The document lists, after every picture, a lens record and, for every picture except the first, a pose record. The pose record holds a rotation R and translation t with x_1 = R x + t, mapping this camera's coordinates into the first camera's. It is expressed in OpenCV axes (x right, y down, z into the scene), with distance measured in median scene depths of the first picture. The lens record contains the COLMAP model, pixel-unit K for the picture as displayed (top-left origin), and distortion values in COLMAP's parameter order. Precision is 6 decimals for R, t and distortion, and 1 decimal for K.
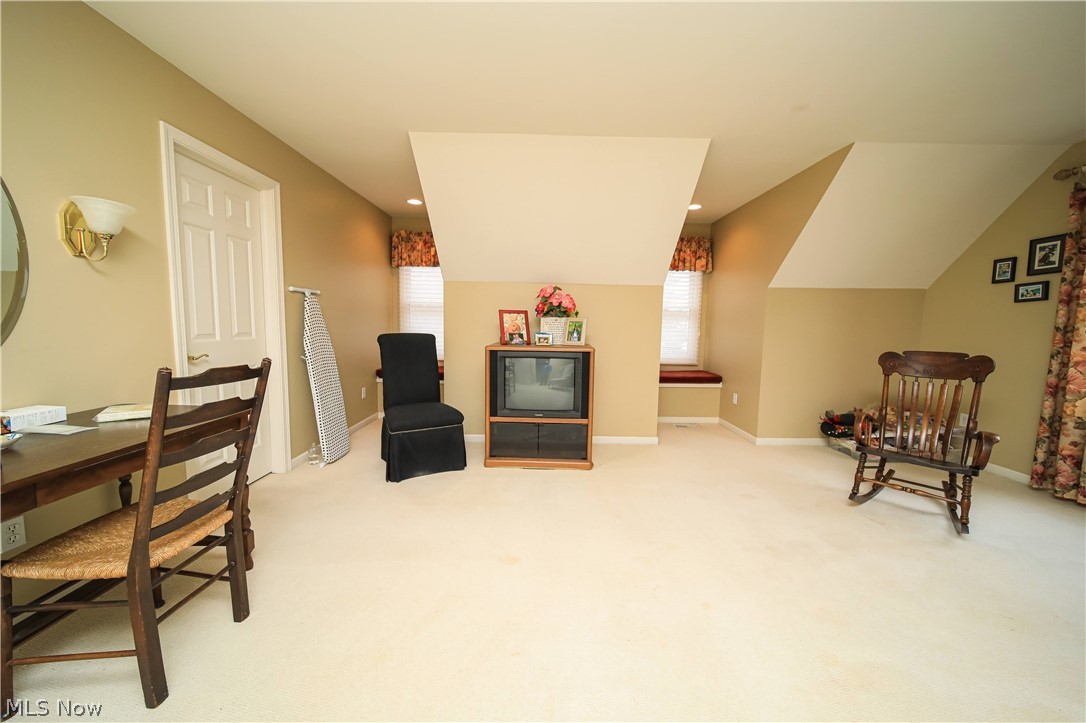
lens RADIAL K [[378.4, 0, 544.7], [0, 378.4, 358.0], [0, 0, 1]] dist [-0.000232, 0.000099]
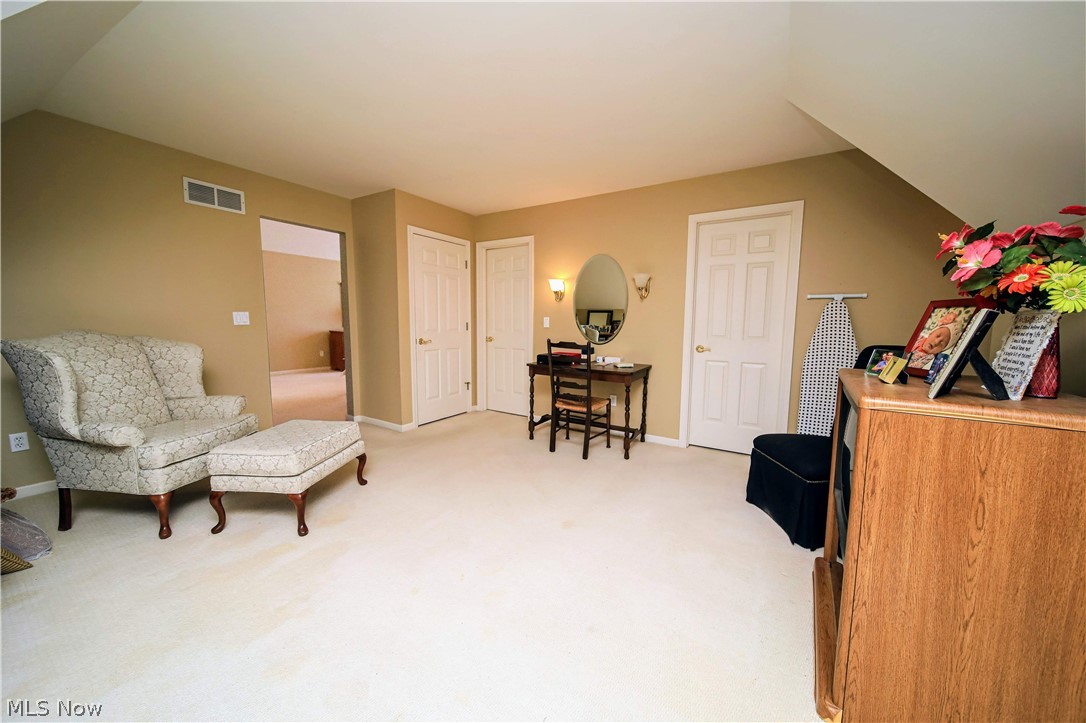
lens RADIAL K [[378.4, 0, 544.7], [0, 378.4, 358.0], [0, 0, 1]] dist [-0.000232, 0.000099]
pose [[-0.515856, 0.051080, -0.855151, 1.034565], [-0.100236, 0.987765, 0.119466, -0.114931], [0.850791, 0.147344, -0.504425, 1.595492]]
